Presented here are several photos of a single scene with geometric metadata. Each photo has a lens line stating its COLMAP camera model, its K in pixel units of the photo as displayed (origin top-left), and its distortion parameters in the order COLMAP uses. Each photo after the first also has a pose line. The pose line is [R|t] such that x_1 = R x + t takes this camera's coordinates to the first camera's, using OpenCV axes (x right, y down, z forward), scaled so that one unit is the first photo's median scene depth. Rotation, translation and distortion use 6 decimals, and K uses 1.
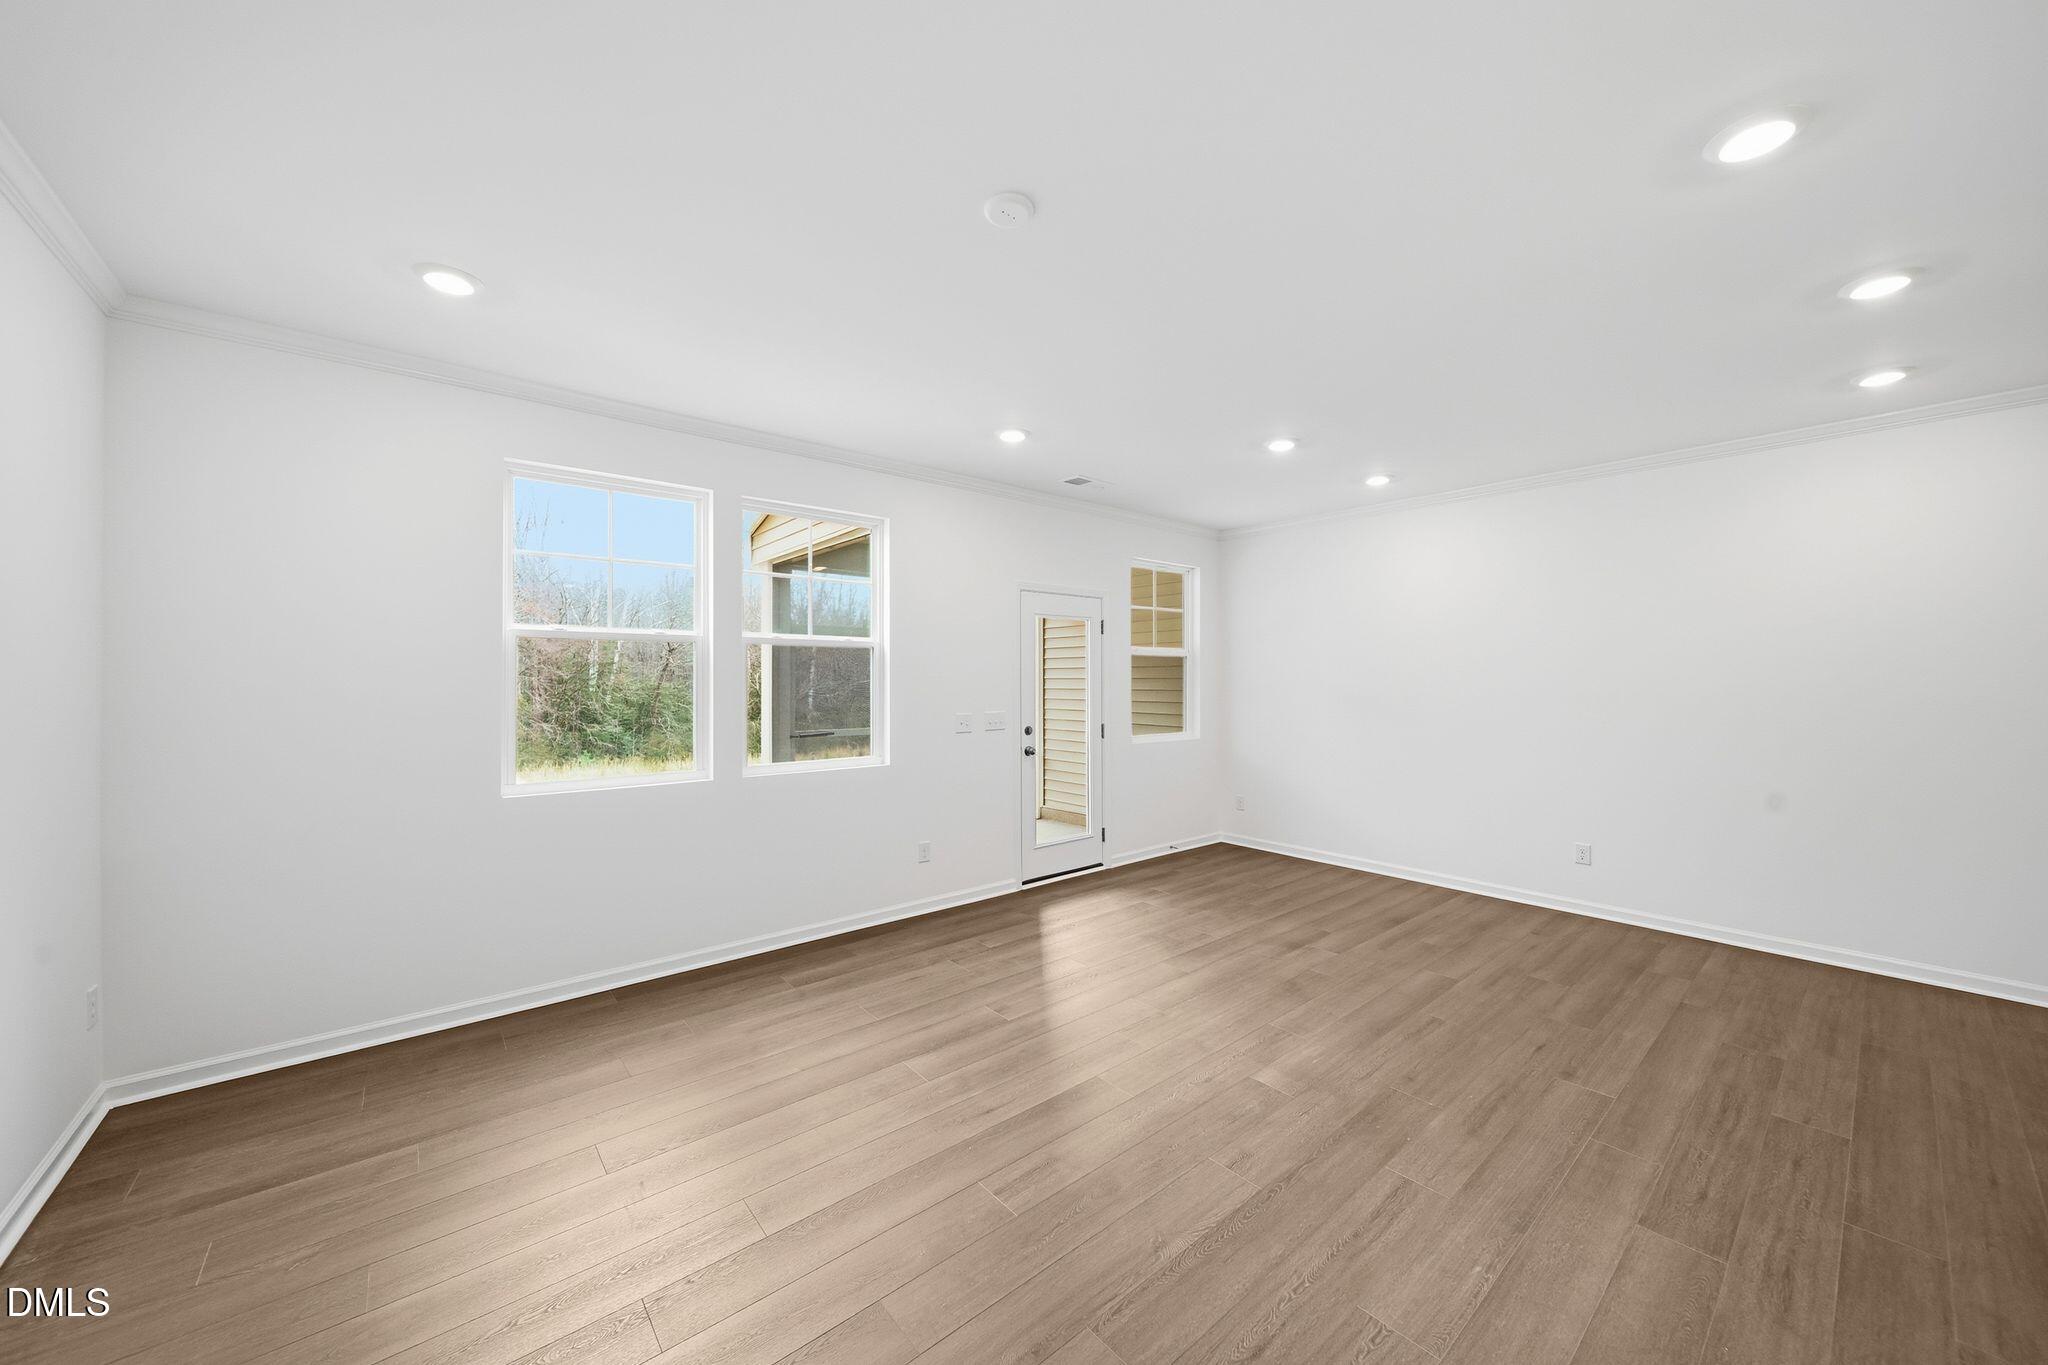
lens RADIAL K [[725.5, 0, 1023.7], [0, 725.5, 673.0], [0, 0, 1]] dist [-0.003199, -0.001622]
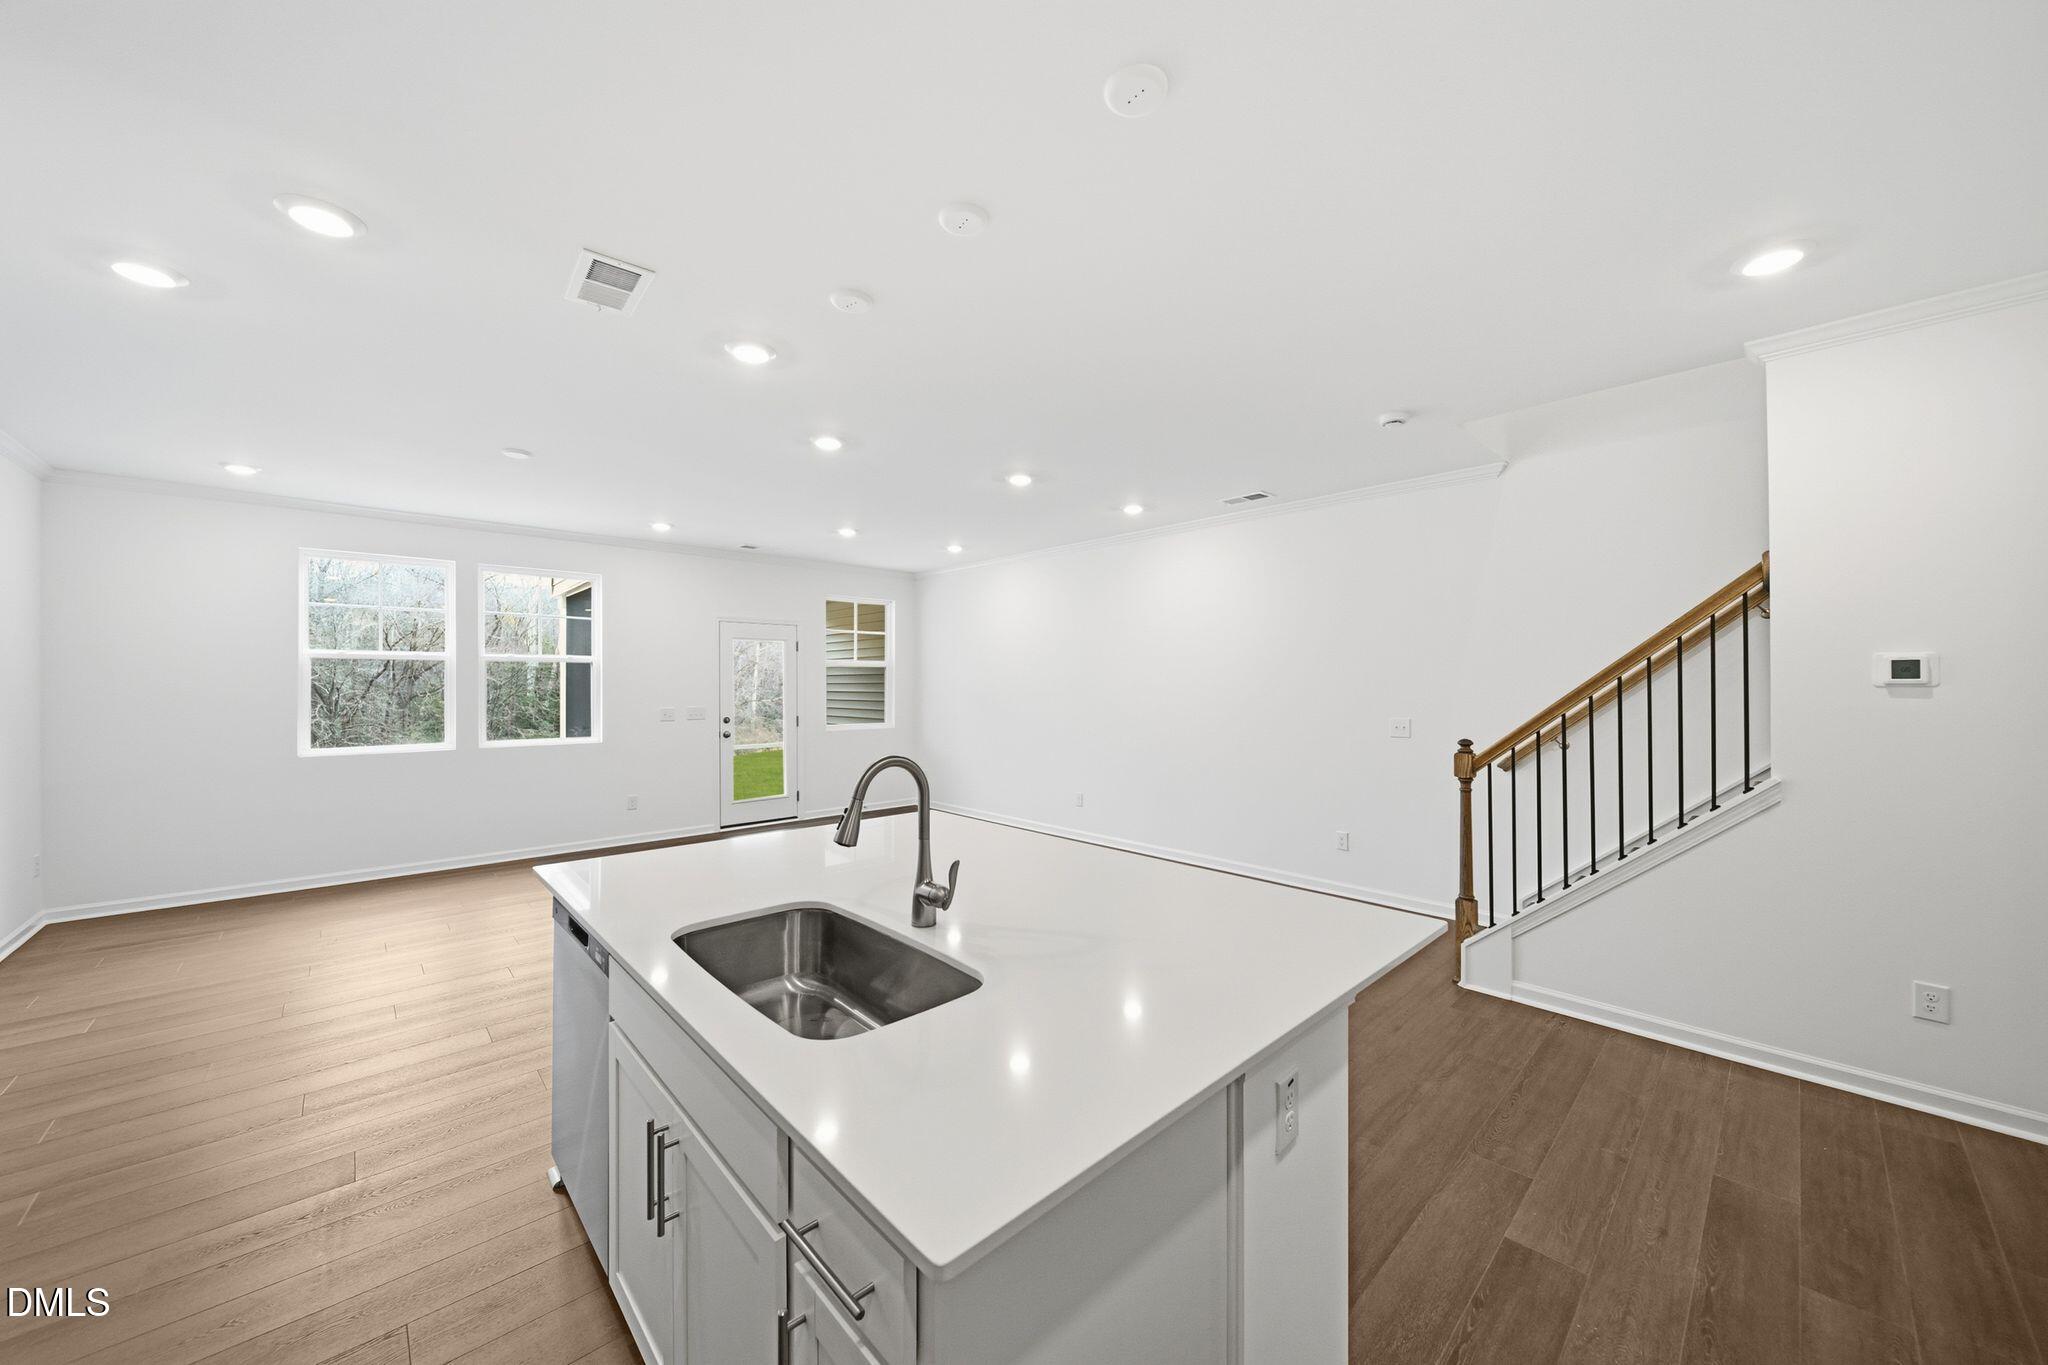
lens RADIAL K [[725.5, 0, 1032.5], [0, 725.5, 683.0], [0, 0, 1]] dist [-0.003199, -0.001622]
pose [[0.998221, -0.000790, 0.059622, 0.453358], [0.000353, 0.999973, 0.007354, -0.003272], [-0.059627, -0.007320, 0.998194, -0.391436]]
